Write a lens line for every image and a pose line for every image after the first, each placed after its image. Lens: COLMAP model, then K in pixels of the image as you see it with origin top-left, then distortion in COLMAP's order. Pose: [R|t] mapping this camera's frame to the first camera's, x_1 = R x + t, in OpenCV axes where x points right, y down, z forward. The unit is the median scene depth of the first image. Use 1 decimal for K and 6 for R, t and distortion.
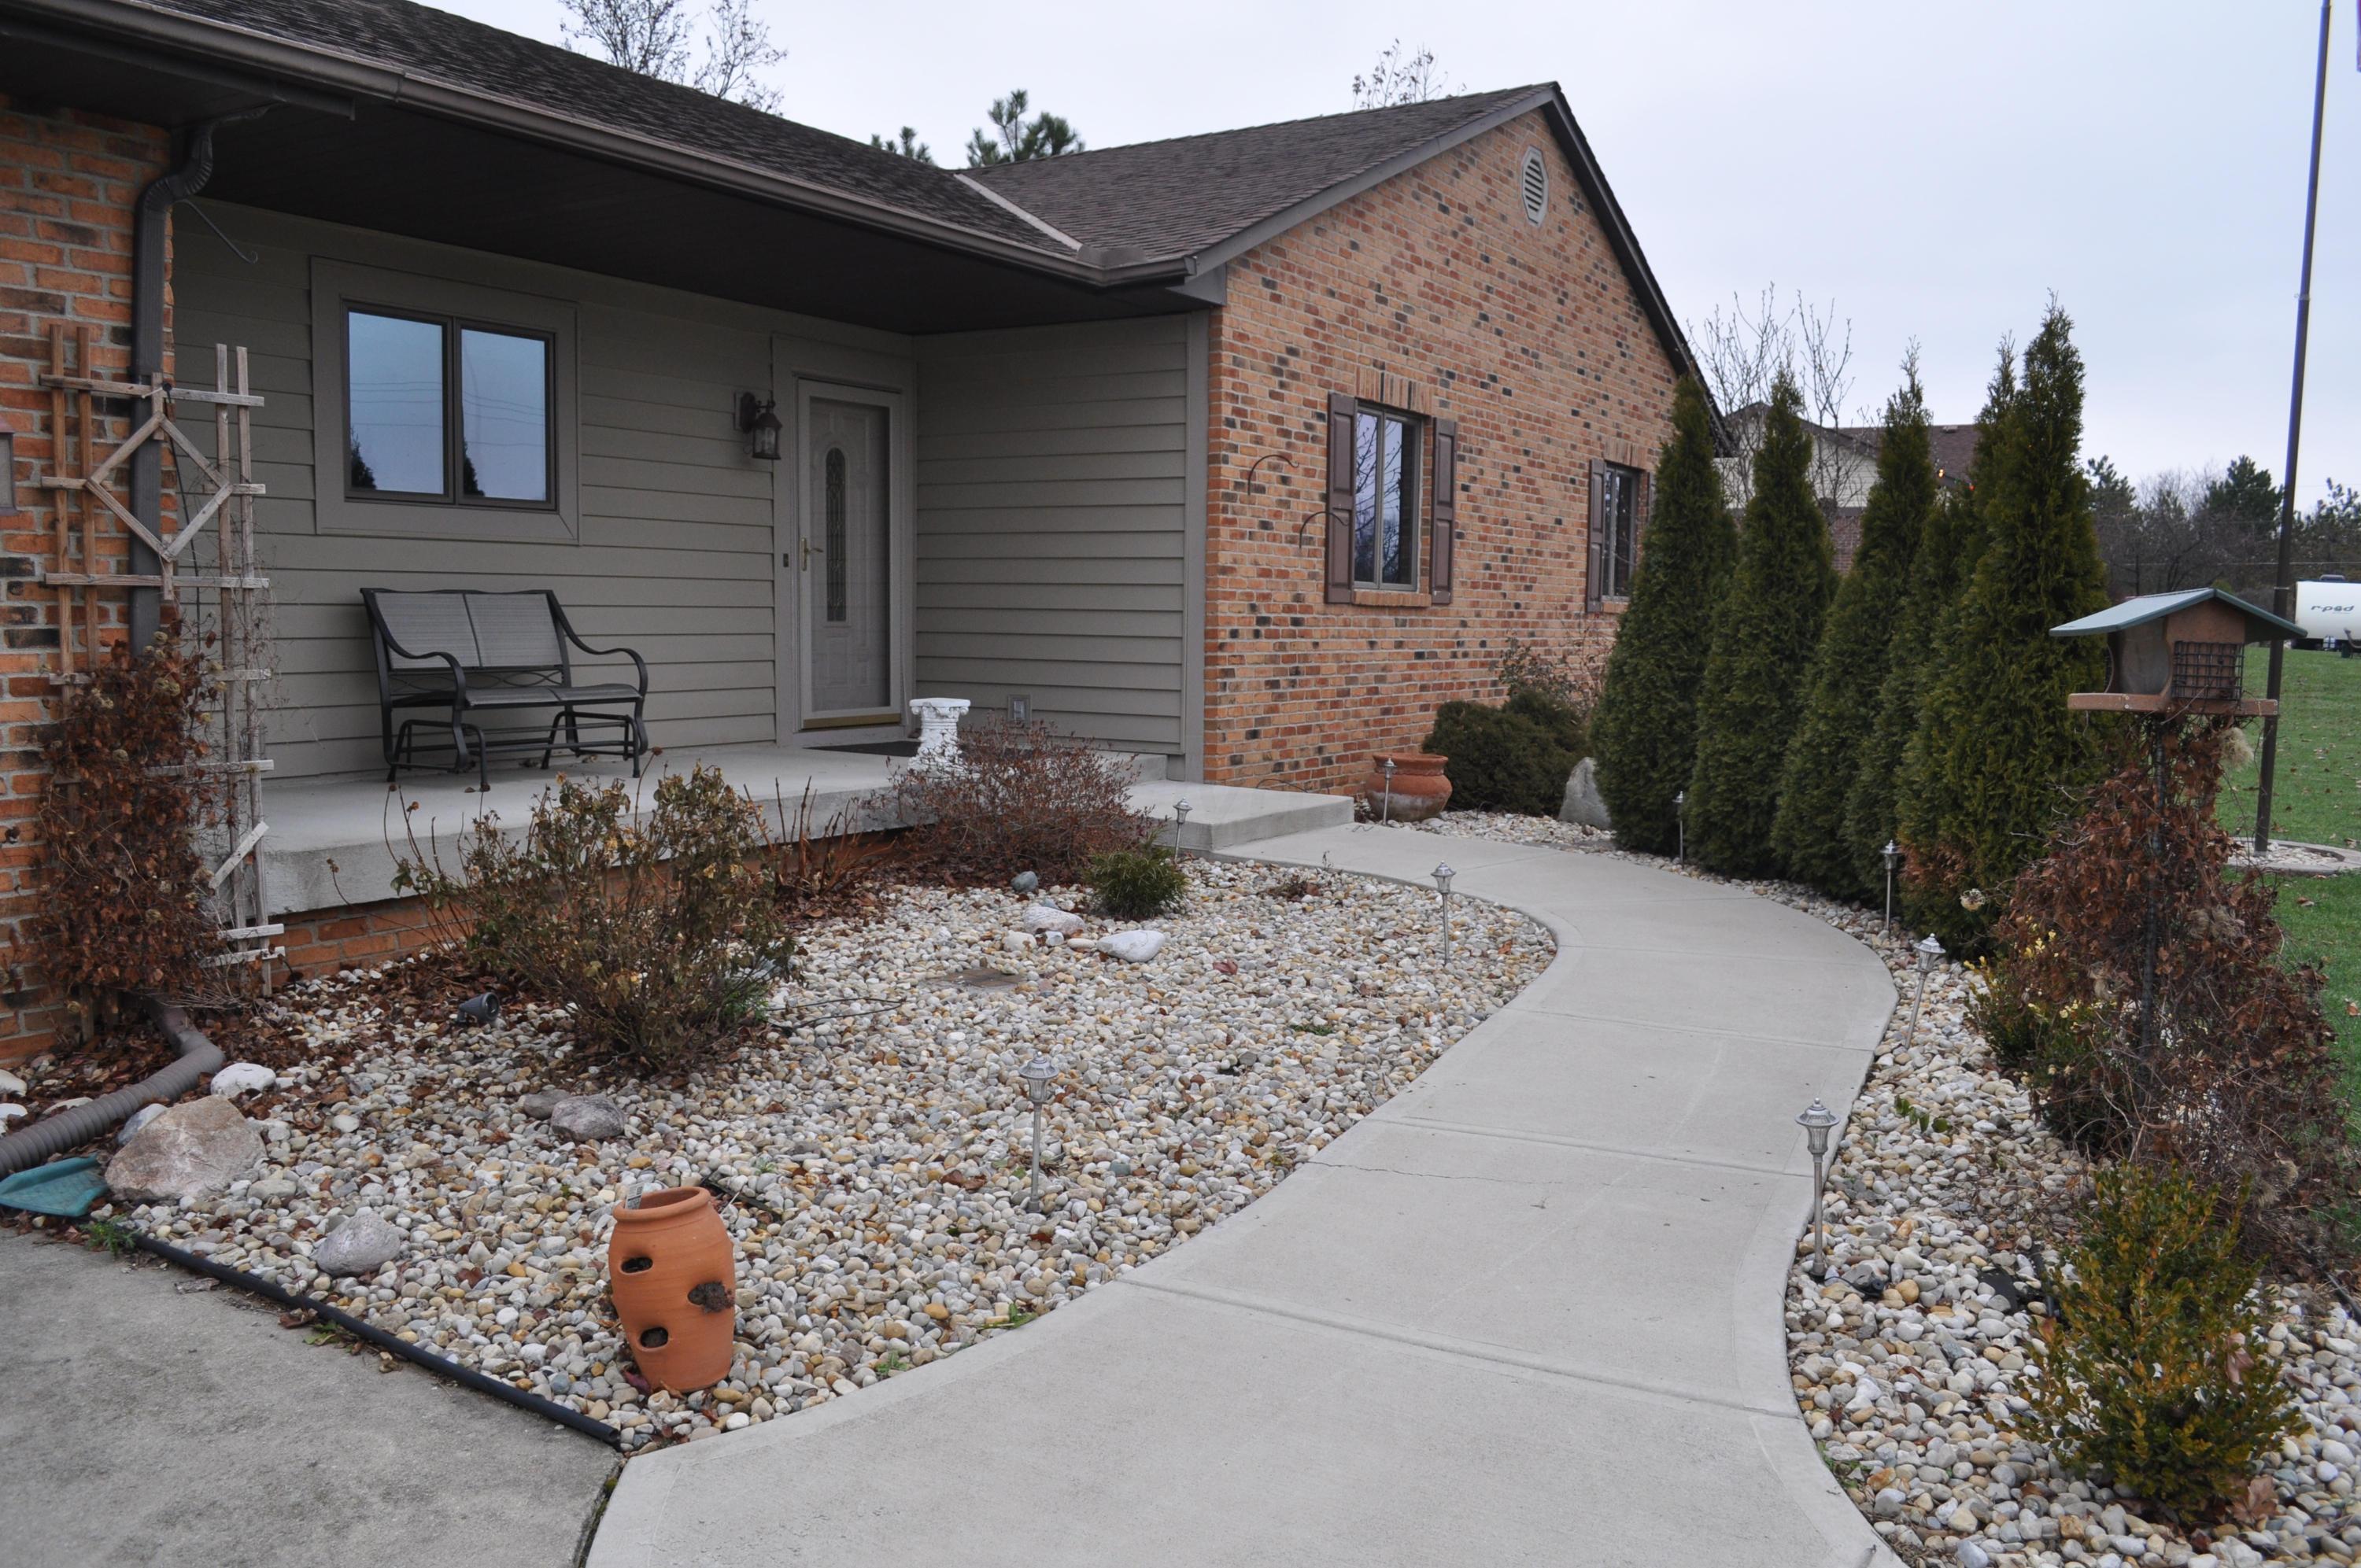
lens RADIAL K [[1847.4, 0, 1192.8], [0, 1847.4, 798.8], [0, 0, 1]] dist [-0.078267, 0.004192]
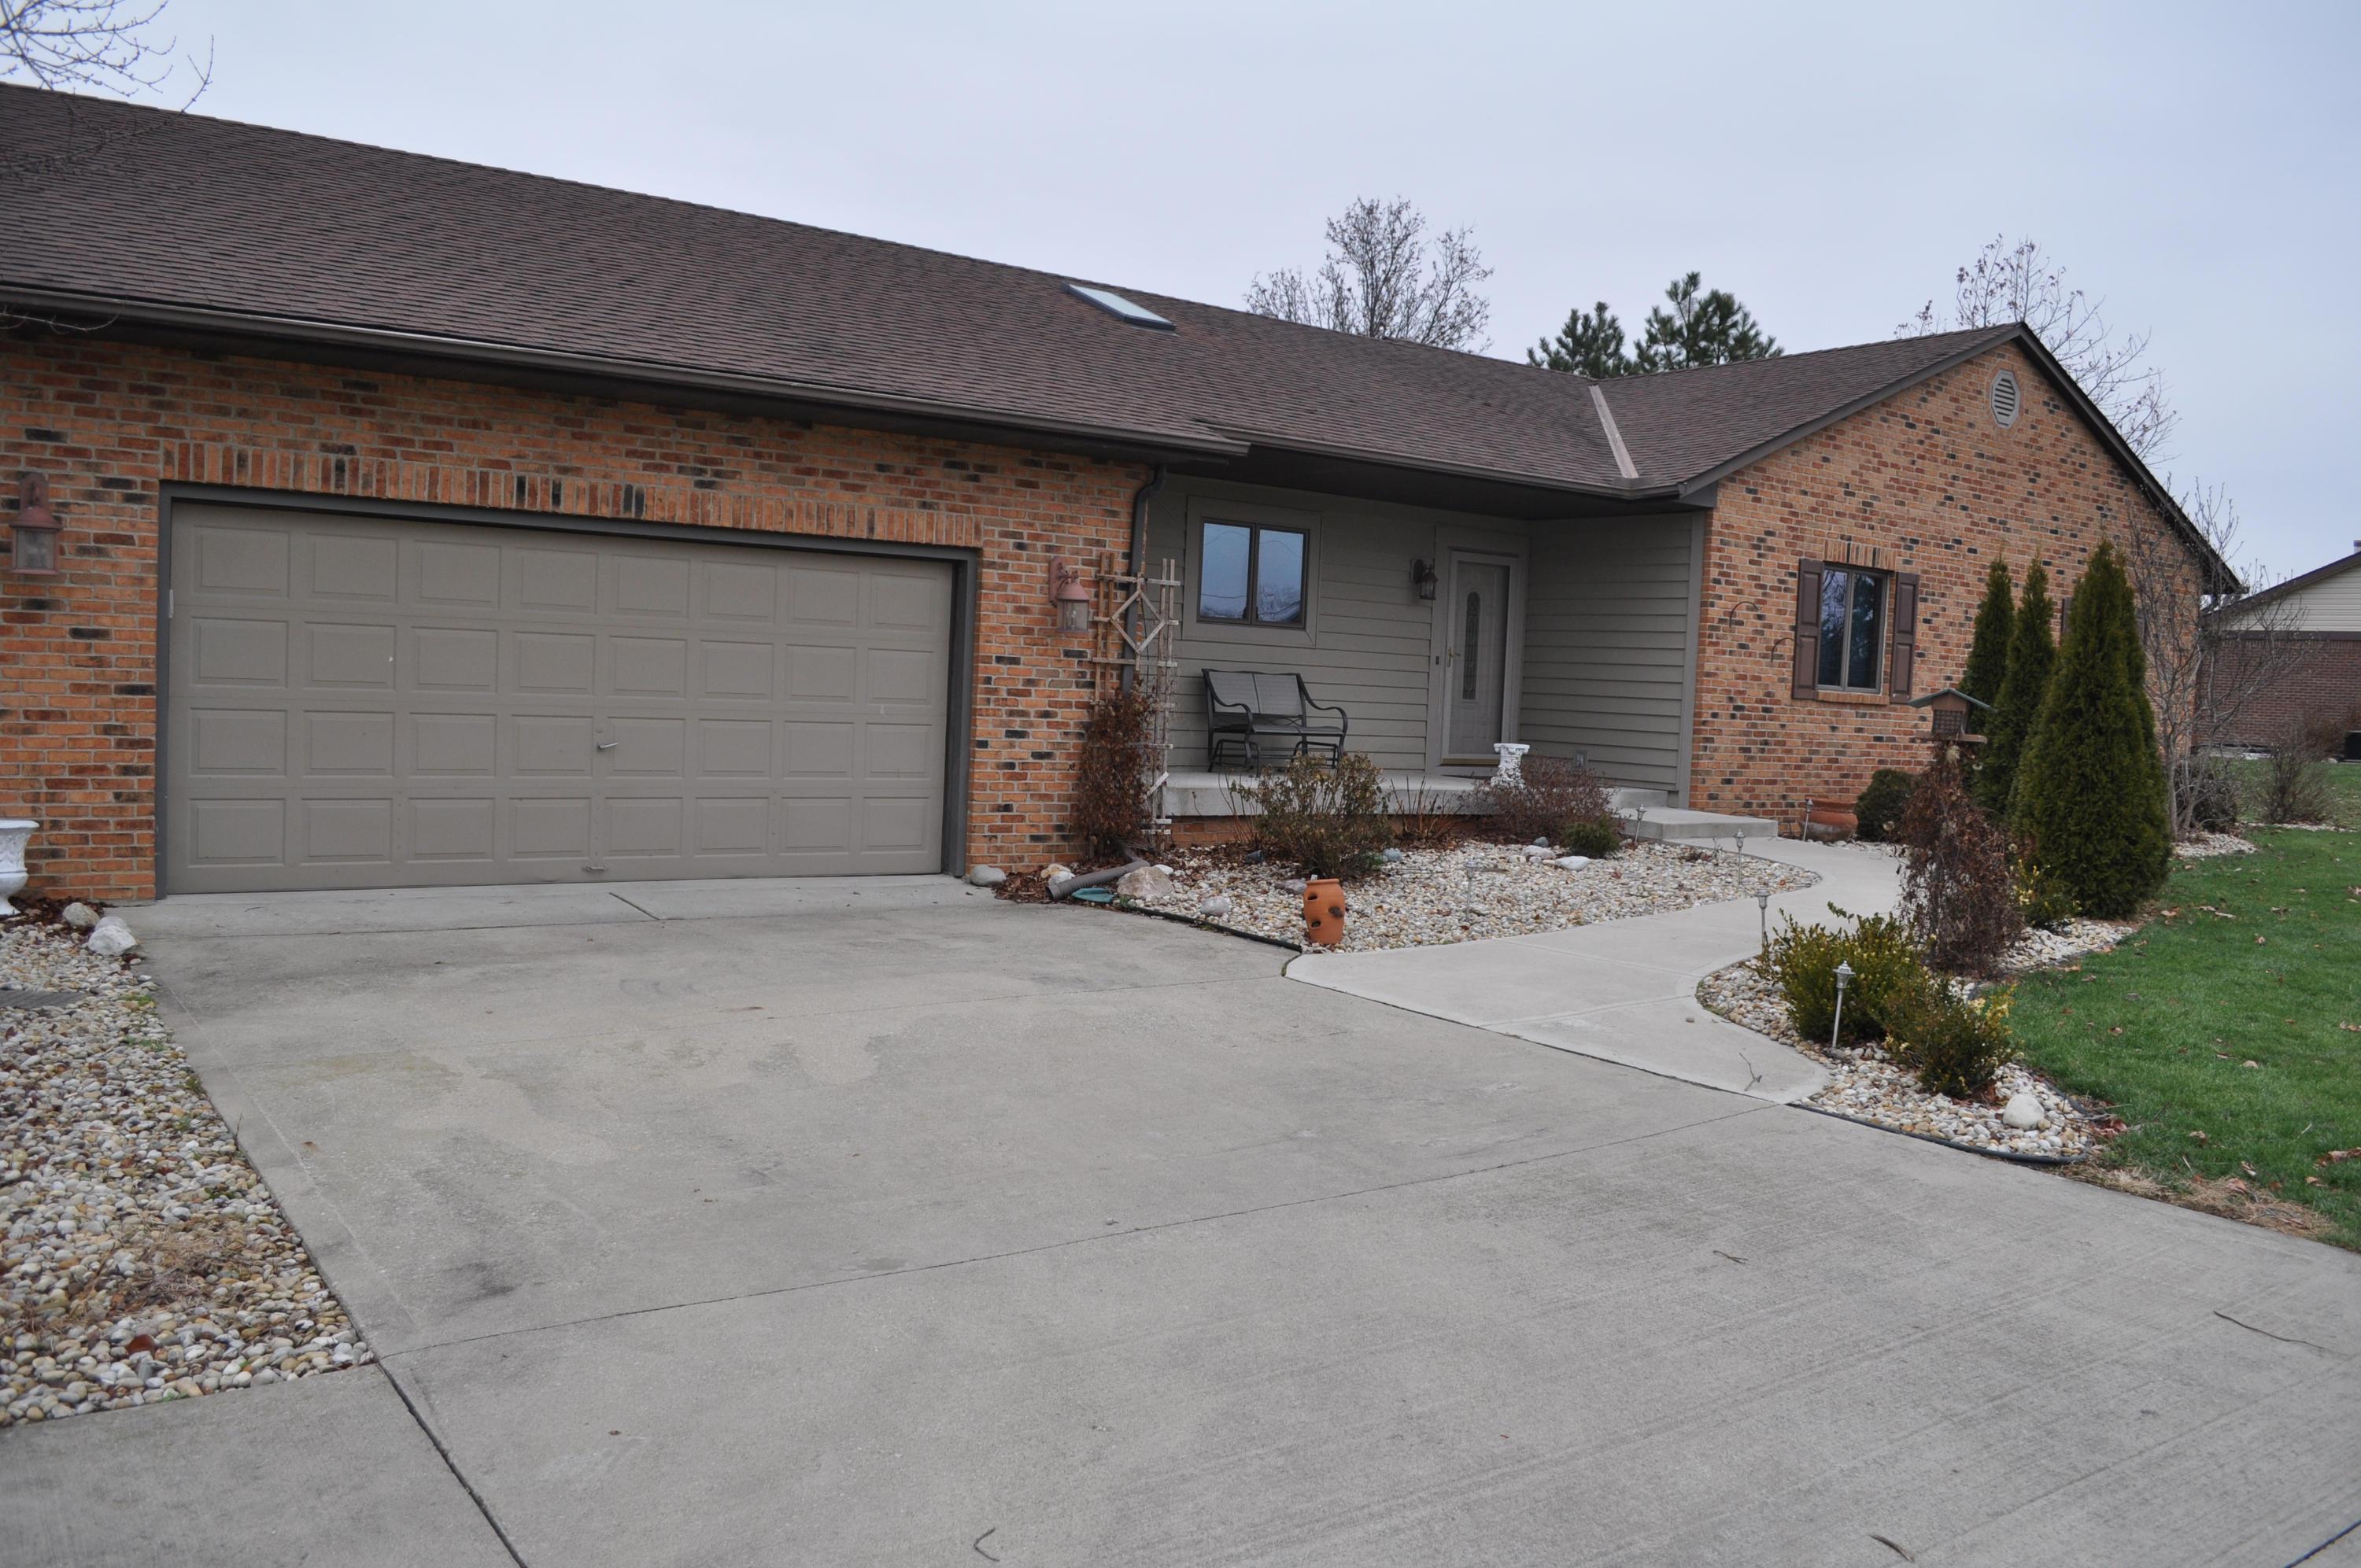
lens RADIAL K [[1847.4, 0, 1194.9], [0, 1847.4, 797.2], [0, 0, 1]] dist [-0.078267, 0.004192]
pose [[0.924580, 0.051044, -0.377554, 0.208684], [-0.071045, 0.996701, -0.039231, 0.072649], [0.374306, 0.063095, 0.925156, -0.602744]]
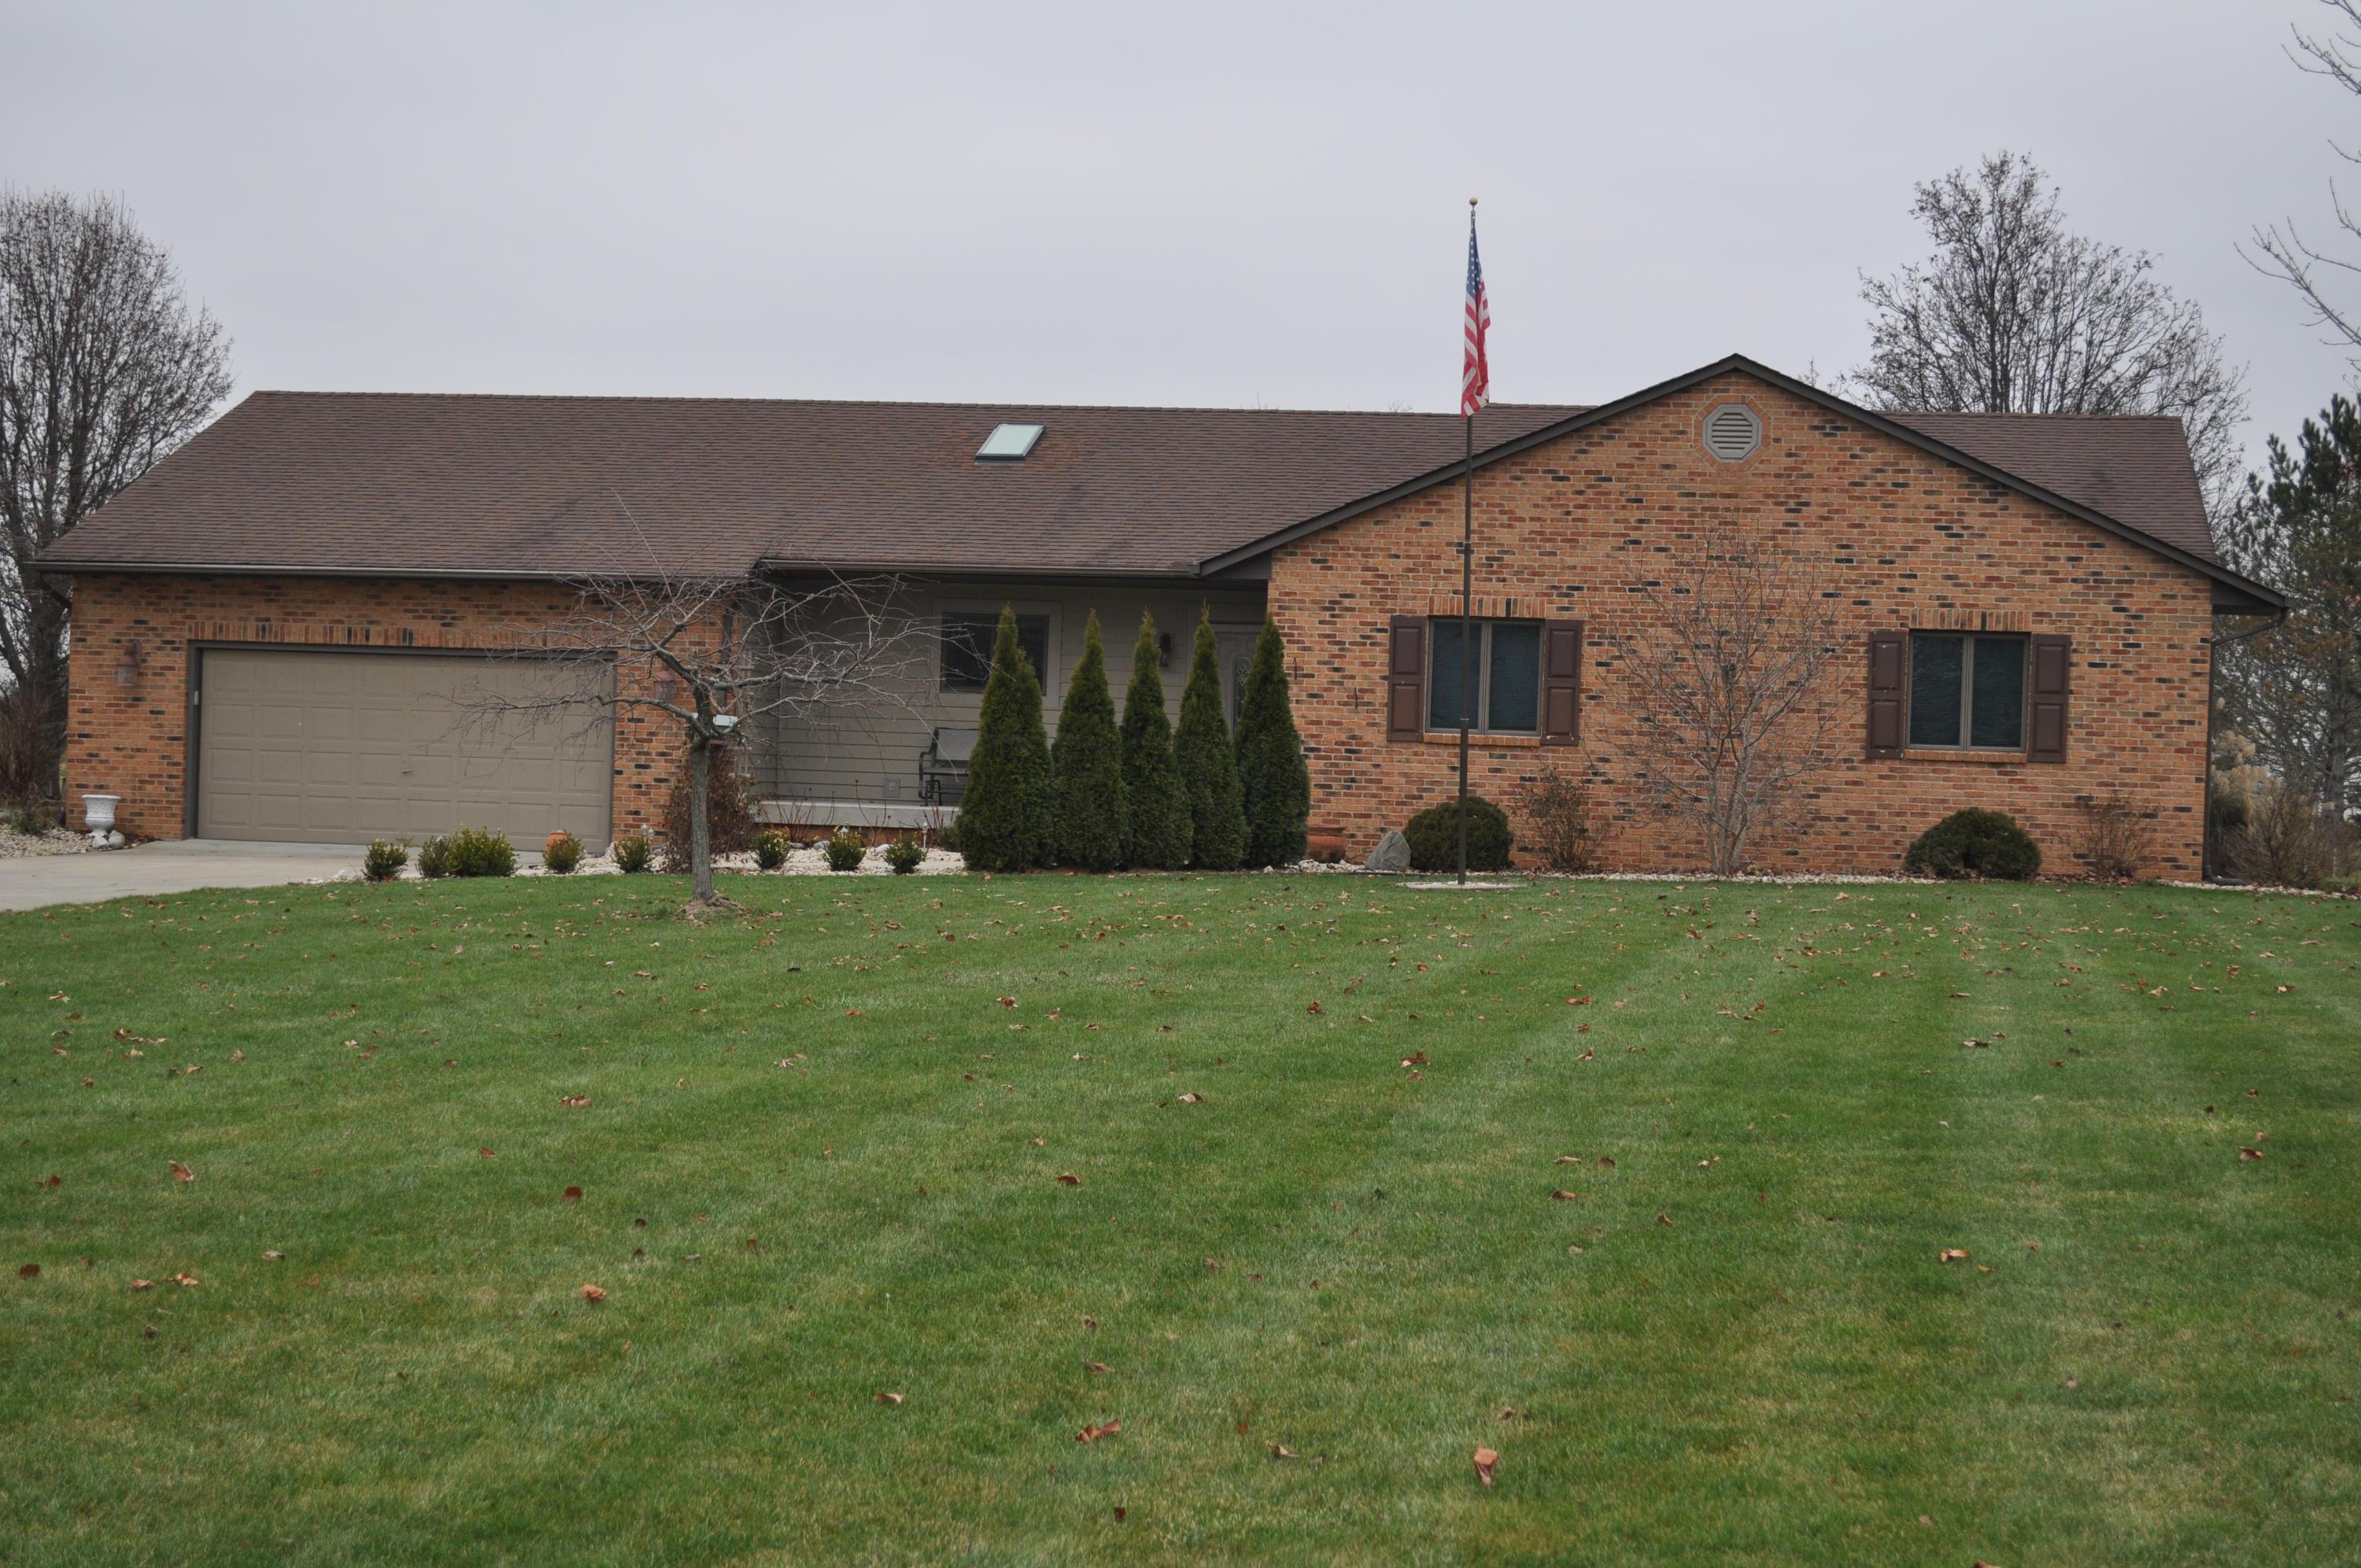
lens RADIAL K [[3658.6, 0, 1179.1], [0, 3658.6, 789.2], [0, 0, 1]] dist [0.051669, 0.000000]
pose [[0.363772, -0.008863, -0.931446, 3.385787], [-0.125757, 0.990332, -0.058538, 0.168437], [0.922960, 0.138431, 0.359141, -0.381413]]
